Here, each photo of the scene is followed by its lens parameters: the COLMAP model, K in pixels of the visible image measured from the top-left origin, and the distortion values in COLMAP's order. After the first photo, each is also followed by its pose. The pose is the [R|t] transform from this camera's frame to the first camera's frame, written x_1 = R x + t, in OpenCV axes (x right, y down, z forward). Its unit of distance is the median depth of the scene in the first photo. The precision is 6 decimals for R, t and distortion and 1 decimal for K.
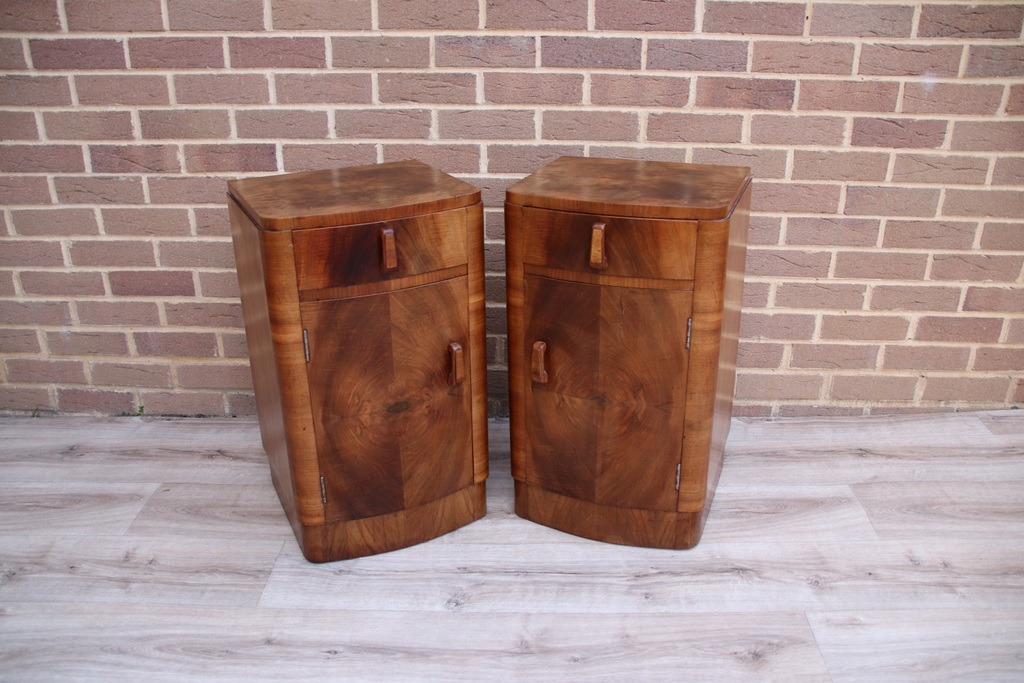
lens RADIAL K [[855.1, 0, 506.0], [0, 855.1, 354.3], [0, 0, 1]] dist [-0.128152, 0.063347]
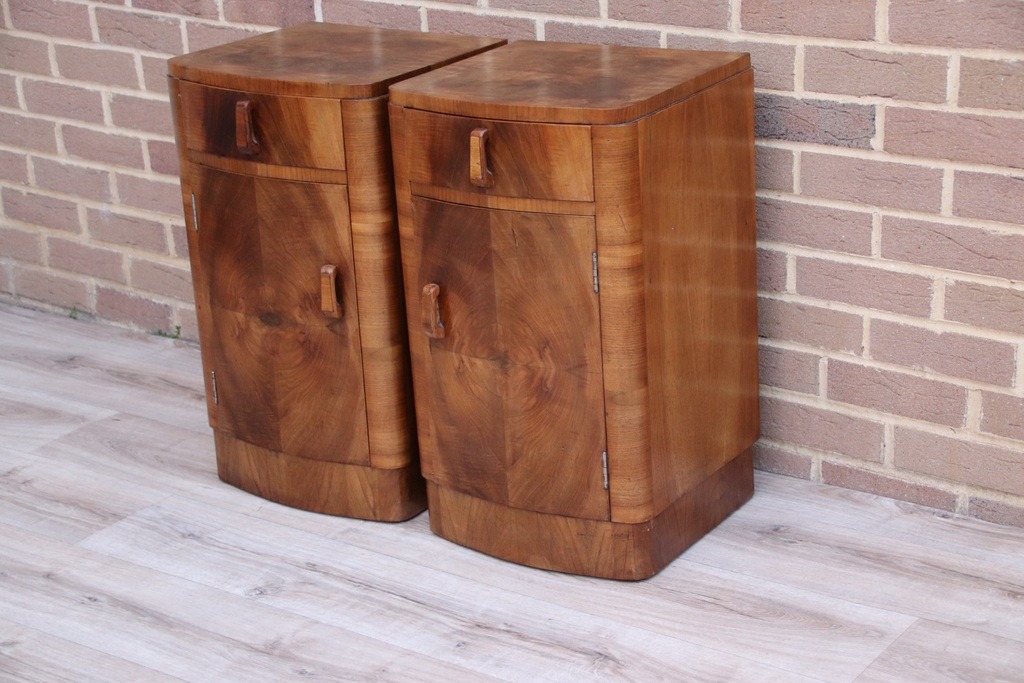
lens RADIAL K [[1917.7, 0, 512.7], [0, 1917.7, 363.6], [0, 0, 1]] dist [0.370628, 0.000000]
pose [[0.821284, 0.169235, -0.544841, 0.889498], [-0.185548, 0.982306, 0.025425, -0.005055], [0.539503, 0.080213, 0.838154, -0.337854]]
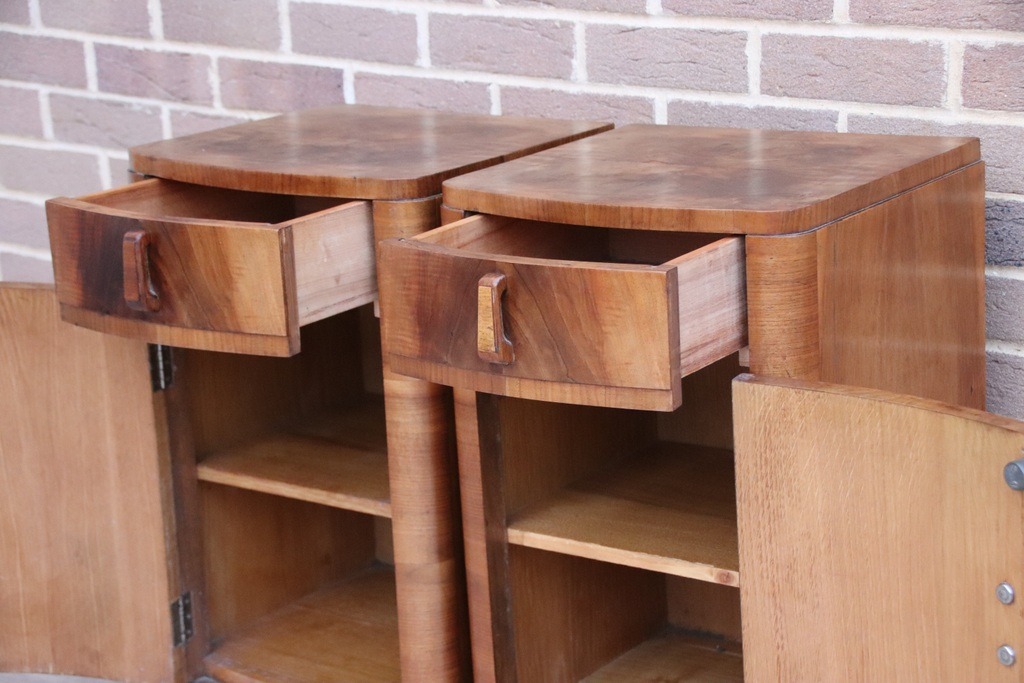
lens RADIAL K [[2288.0, 0, 513.4], [0, 2288.0, 365.5], [0, 0, 1]] dist [0.500368, 0.000000]
pose [[0.799619, 0.130538, -0.586148, 0.719877], [-0.199497, 0.978395, -0.054259, -0.006449], [0.566401, 0.160321, 0.808385, -0.106114]]
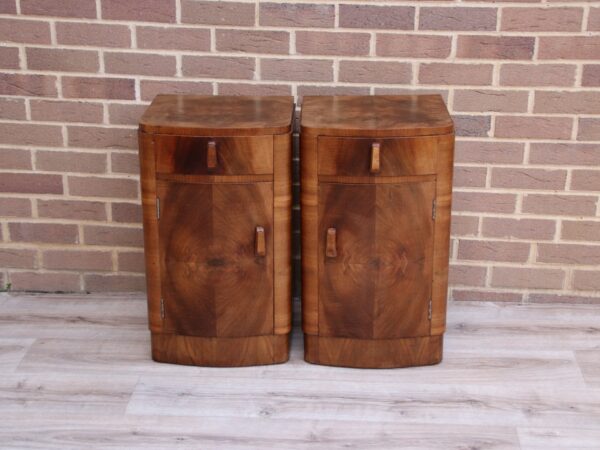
lens RADIAL K [[1029.2, 0, 298.0], [0, 1029.2, 239.9], [0, 0, 1]] dist [0.203146, 0.000000]
pose [[0.999465, 0.022435, -0.023796, 0.023336], [-0.023461, 0.998768, -0.043728, 0.064846], [0.022785, 0.044263, 0.998760, -0.606037]]
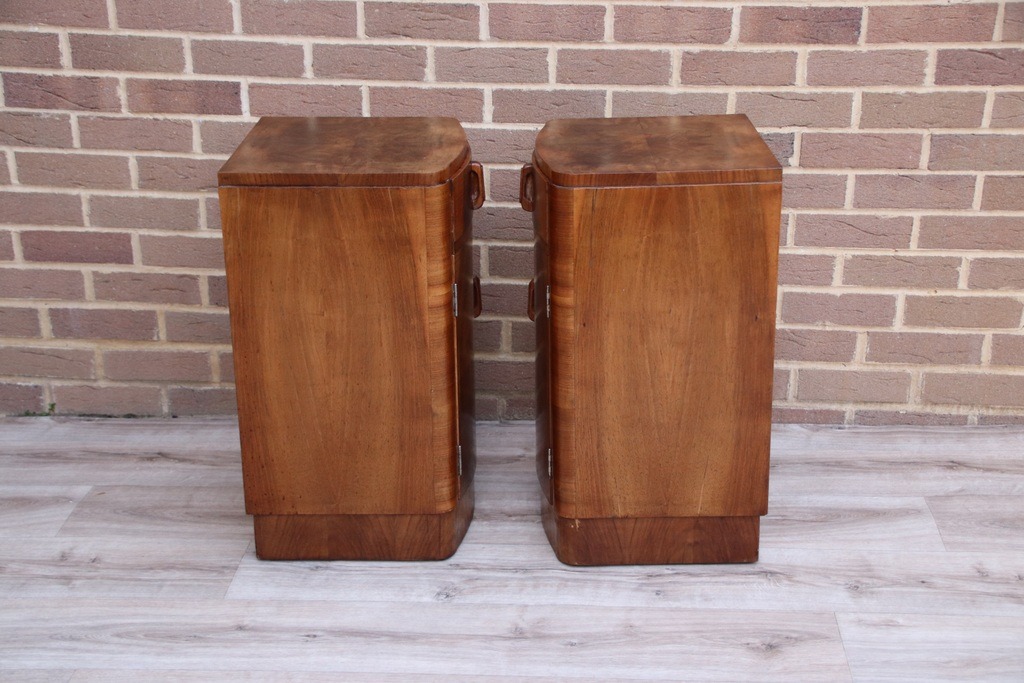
lens RADIAL K [[1524.5, 0, 504.9], [0, 1524.5, 366.3], [0, 0, 1]] dist [0.200218, 0.000000]
pose [[0.999491, 0.013055, -0.029118, 0.039550], [-0.014146, 0.999193, -0.037596, 0.089425], [0.028604, 0.037989, 0.998869, -0.532429]]
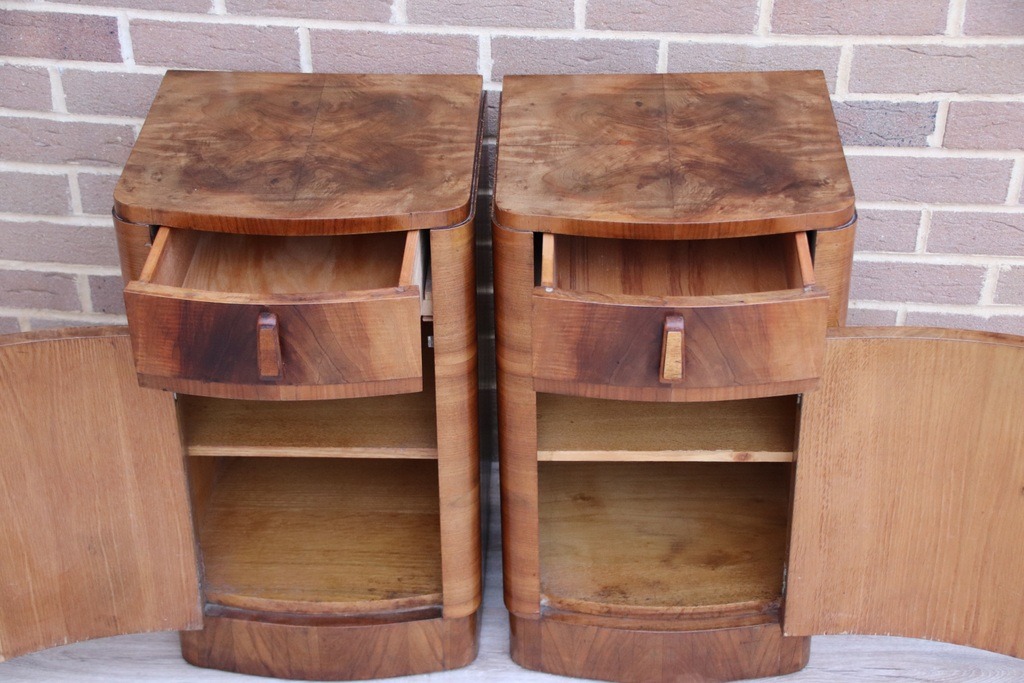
lens RADIAL K [[1786.4, 0, 504.5], [0, 1786.4, 366.6], [0, 0, 1]] dist [0.345287, 0.000000]
pose [[0.999163, 0.022565, -0.034120, 0.034601], [-0.015872, 0.982601, 0.185052, -0.257296], [0.037702, -0.184355, 0.982136, -0.250069]]
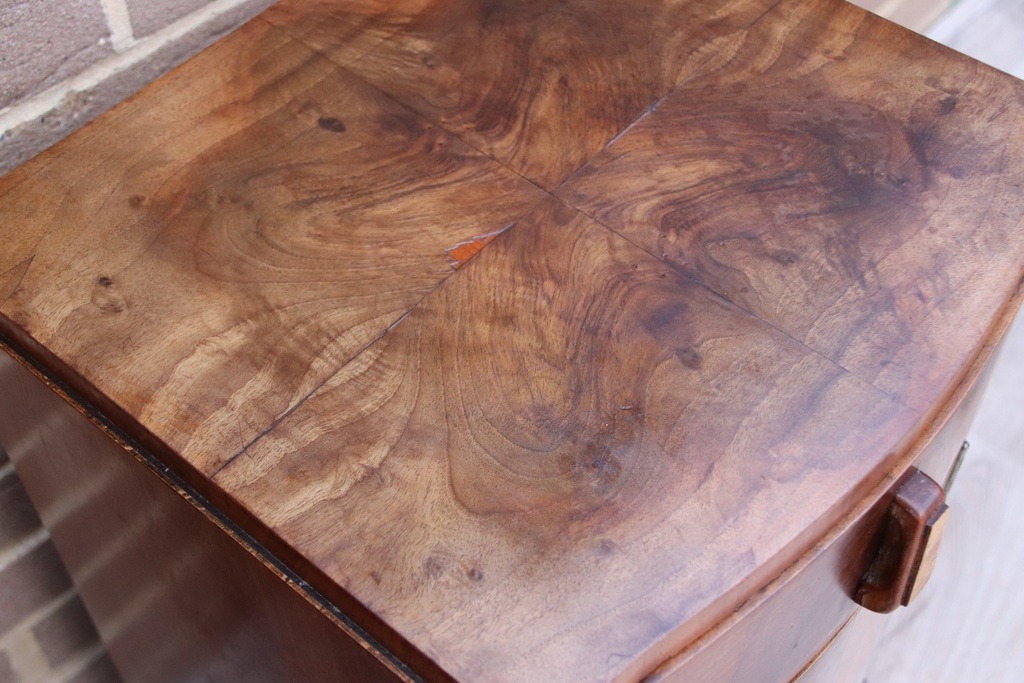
lens RADIAL K [[1479.7, 0, 513.0], [0, 1479.7, 340.9], [0, 0, 1]] dist [-0.017998, 0.000000]
pose [[0.668699, -0.565165, 0.483146, -0.096304], [0.300386, 0.799754, 0.519771, -0.341346], [-0.680154, -0.202440, 0.704562, 0.633782]]
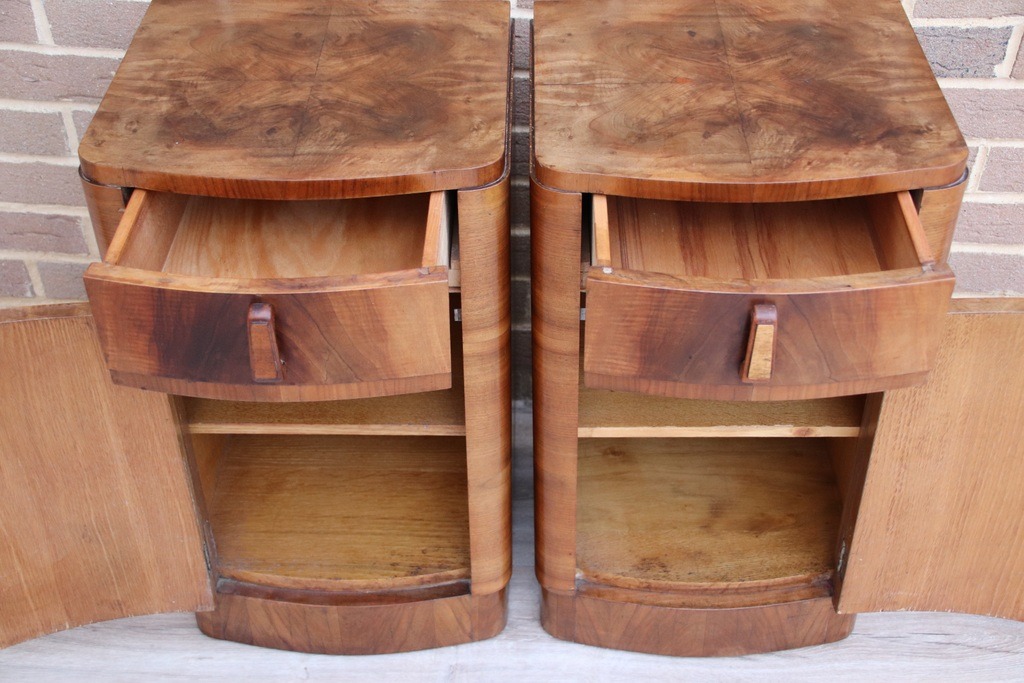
lens RADIAL K [[1315.2, 0, 508.9], [0, 1315.2, 357.0], [0, 0, 1]] dist [0.141368, 0.000000]
pose [[0.999720, 0.016884, -0.016585, -0.009745], [-0.011461, 0.958483, 0.284918, -0.247307], [0.020707, -0.284648, 0.958408, 0.156293]]
